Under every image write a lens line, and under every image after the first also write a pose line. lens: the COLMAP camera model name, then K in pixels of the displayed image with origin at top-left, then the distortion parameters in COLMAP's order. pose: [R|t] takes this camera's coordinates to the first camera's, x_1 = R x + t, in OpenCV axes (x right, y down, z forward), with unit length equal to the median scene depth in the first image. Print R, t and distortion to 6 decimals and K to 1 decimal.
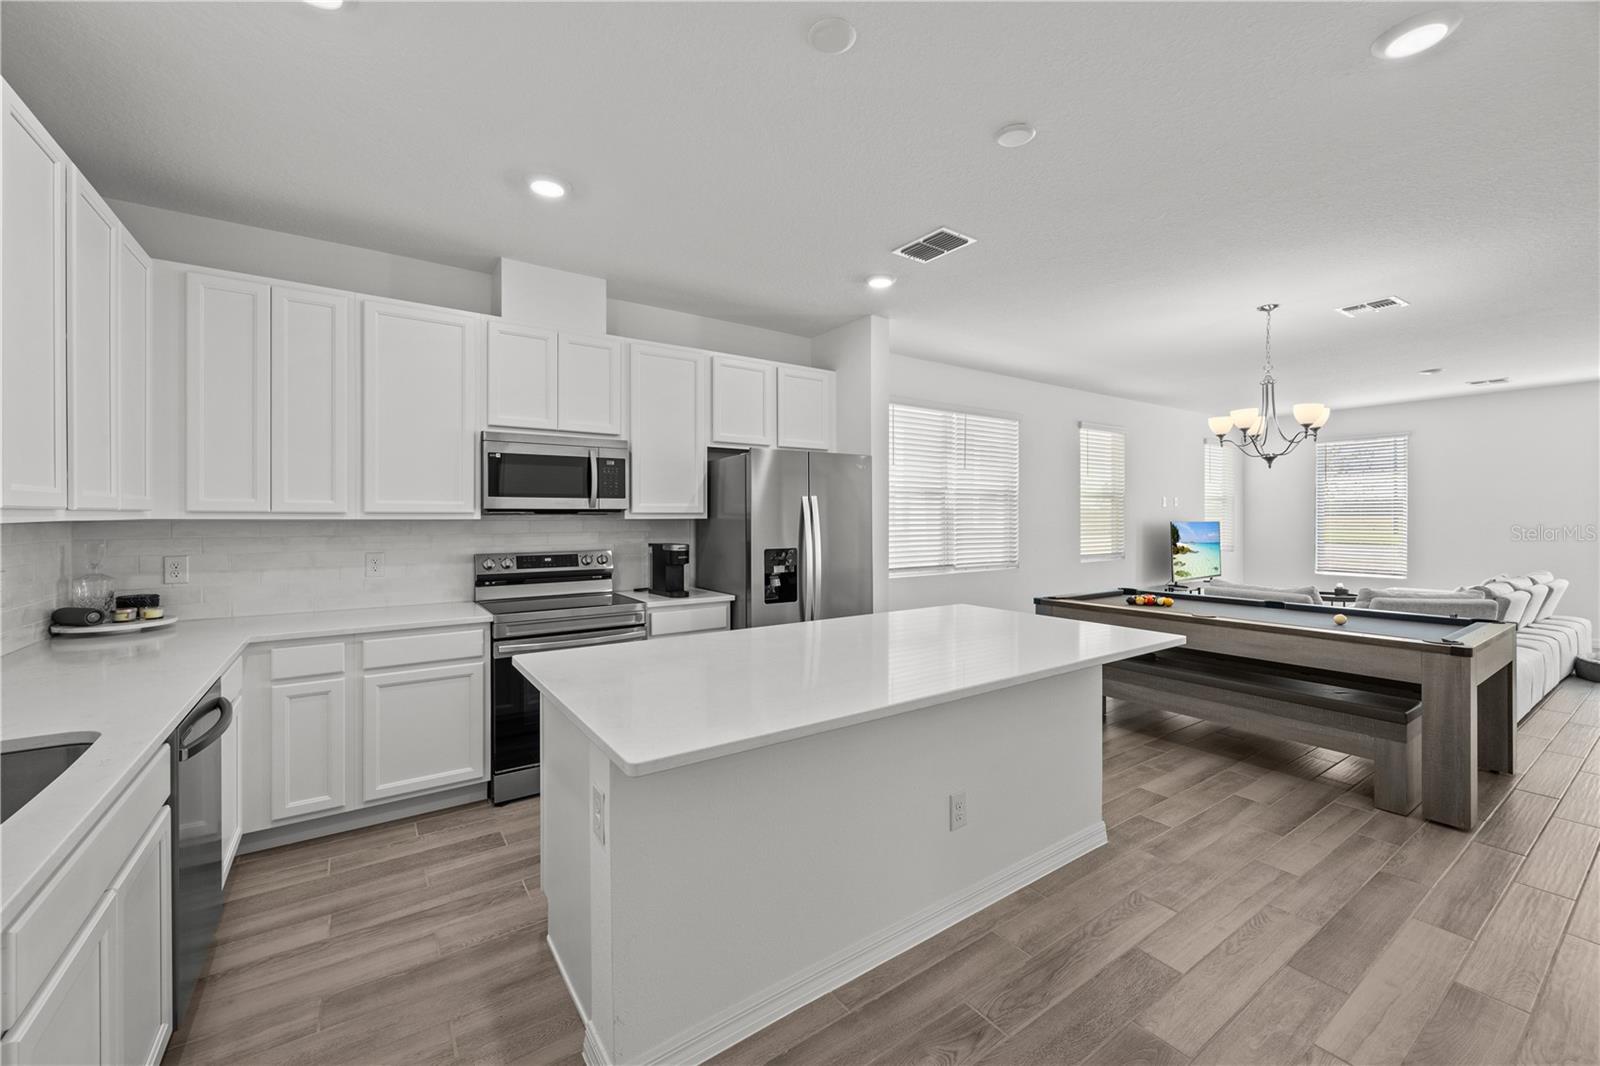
lens RADIAL K [[638.8, 0, 803.3], [0, 638.8, 520.1], [0, 0, 1]] dist [0.001779, 0.000556]
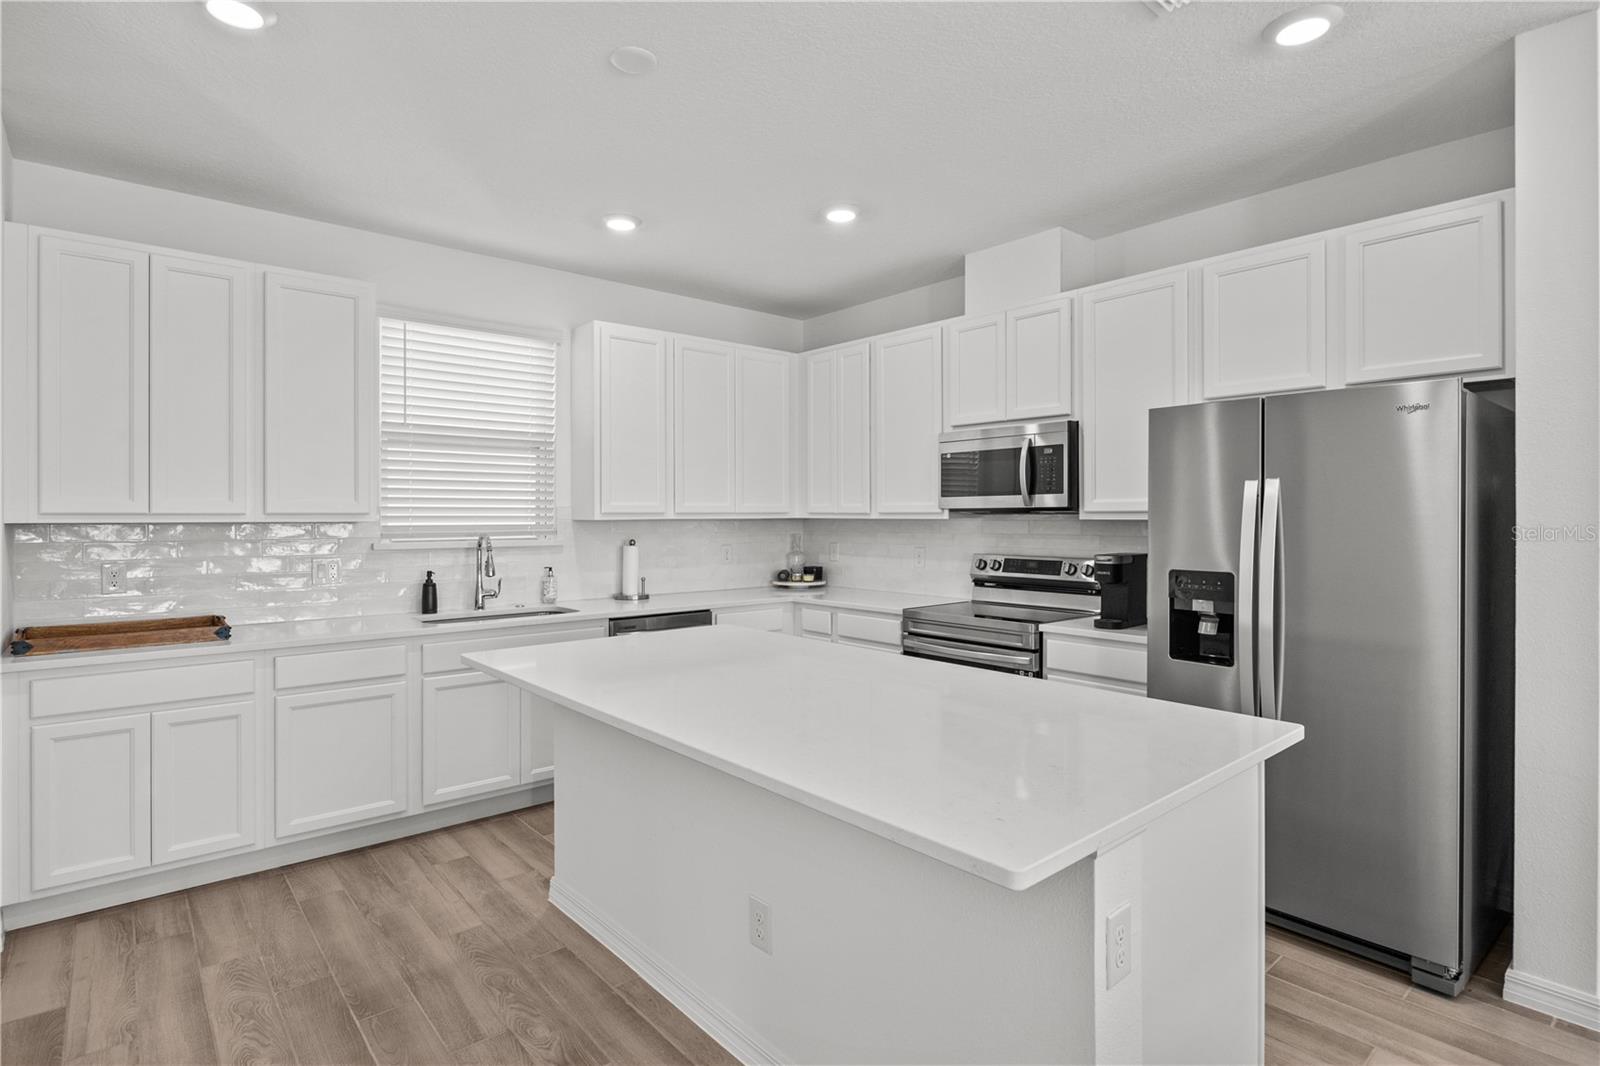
lens RADIAL K [[810.3, 0, 793.6], [0, 810.3, 520.9], [0, 0, 1]] dist [-0.011209, -0.000245]
pose [[0.096423, 0.007663, -0.995311, 0.700883], [-0.004729, 0.999963, 0.007240, -0.005648], [0.995329, 0.004009, 0.096455, 0.575260]]
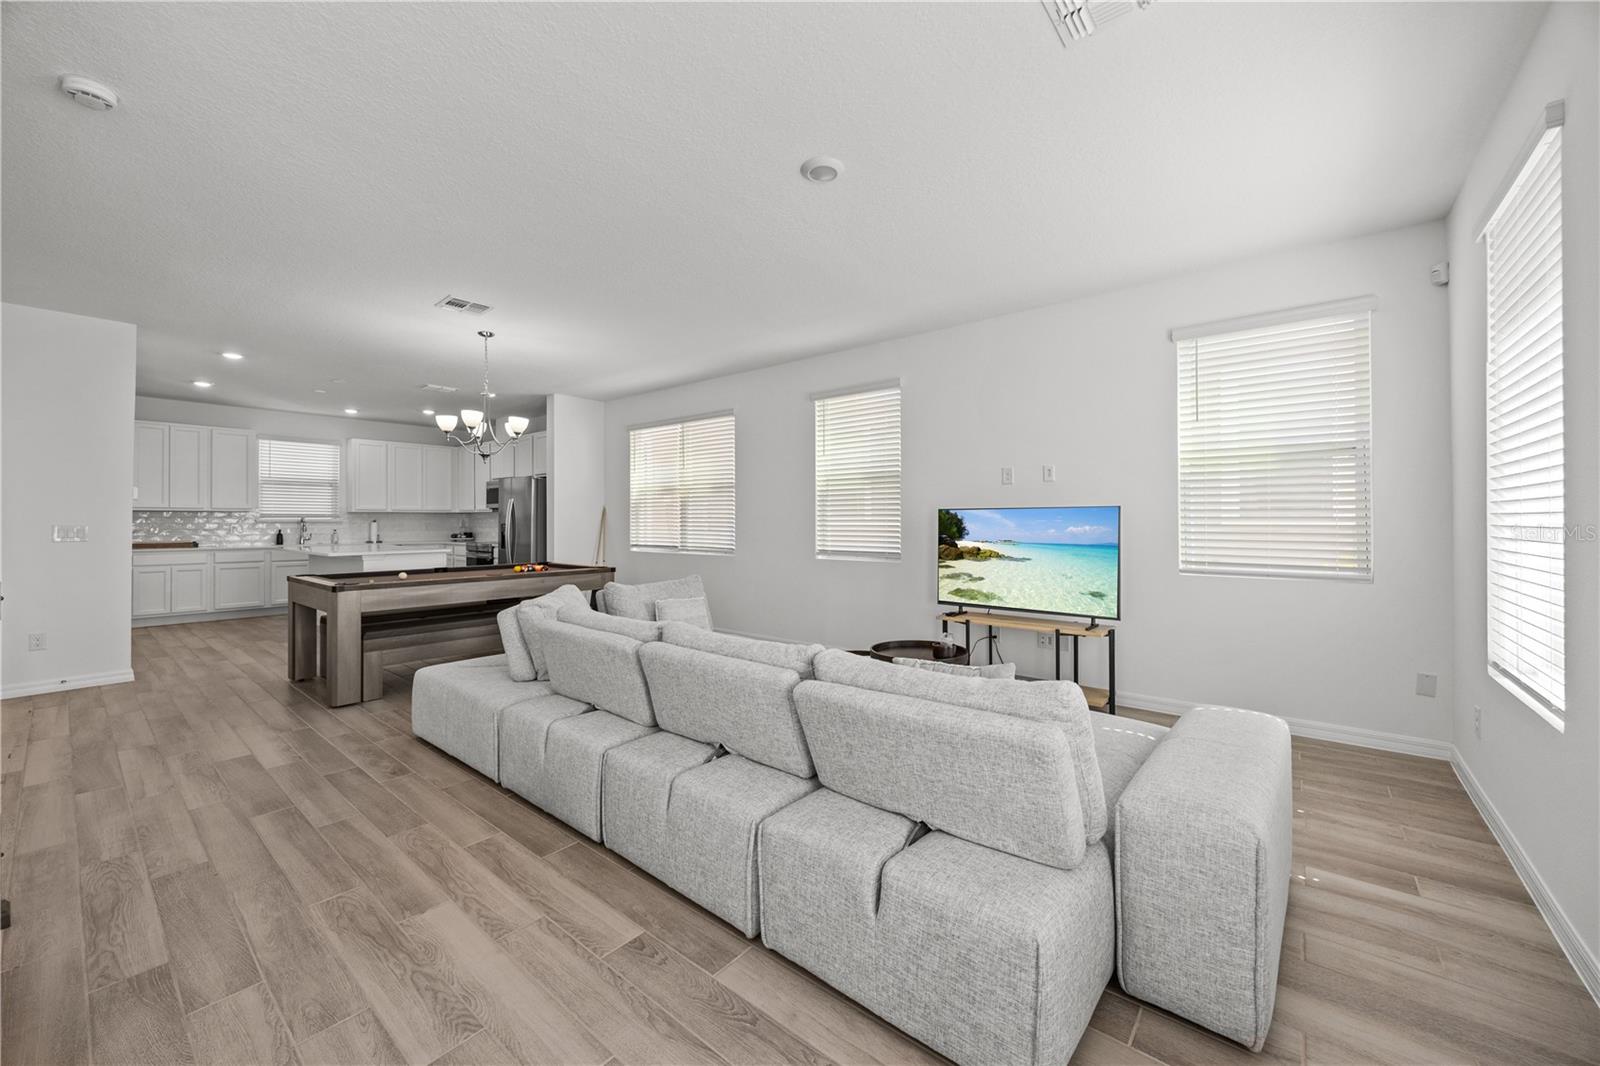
lens RADIAL K [[609.9, 0, 814.6], [0, 609.9, 523.0], [0, 0, 1]] dist [-0.015462, -0.000114]
pose [[0.294166, 0.001900, -0.955752, 2.340563], [-0.003455, 0.999994, 0.000924, 0.037743], [0.955748, 0.003030, 0.294171, 1.454817]]
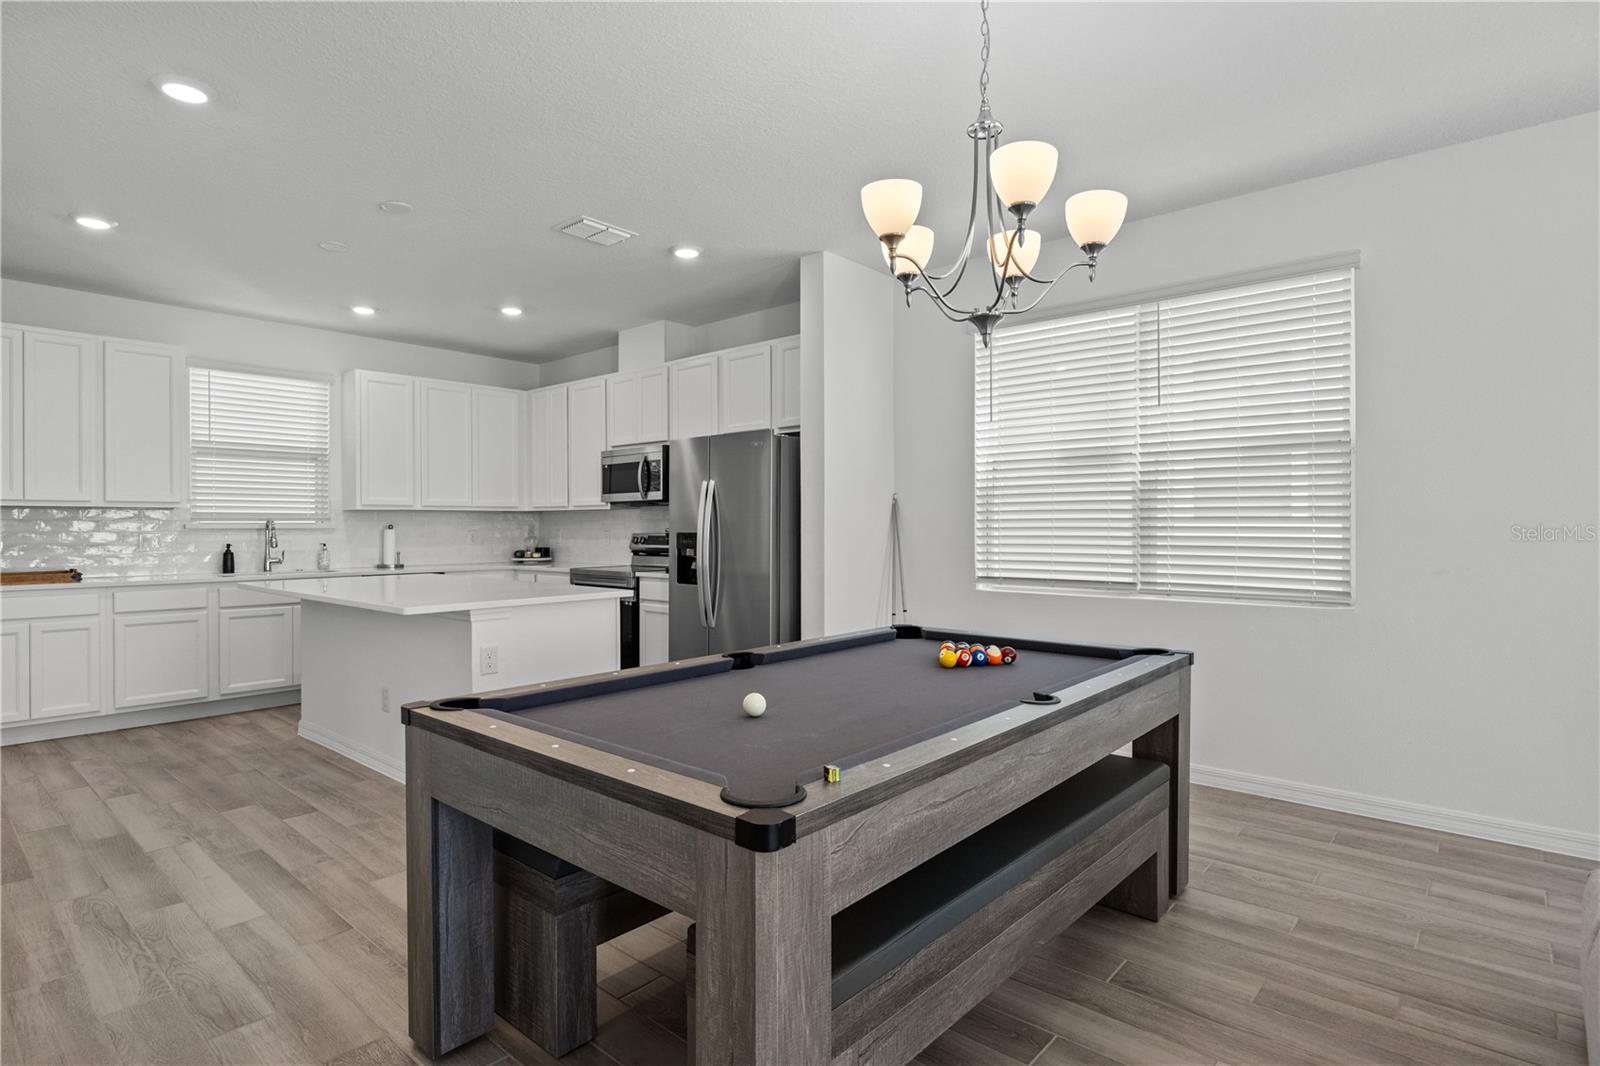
lens RADIAL K [[832.8, 0, 800.0], [0, 832.8, 533.0], [0, 0, 1]] dist [-0.010379, 0.000008]
pose [[0.234315, 0.008463, -0.972124, 1.393043], [-0.002774, 0.999964, 0.008036, 0.035234], [0.972157, 0.000814, 0.234330, 0.893949]]
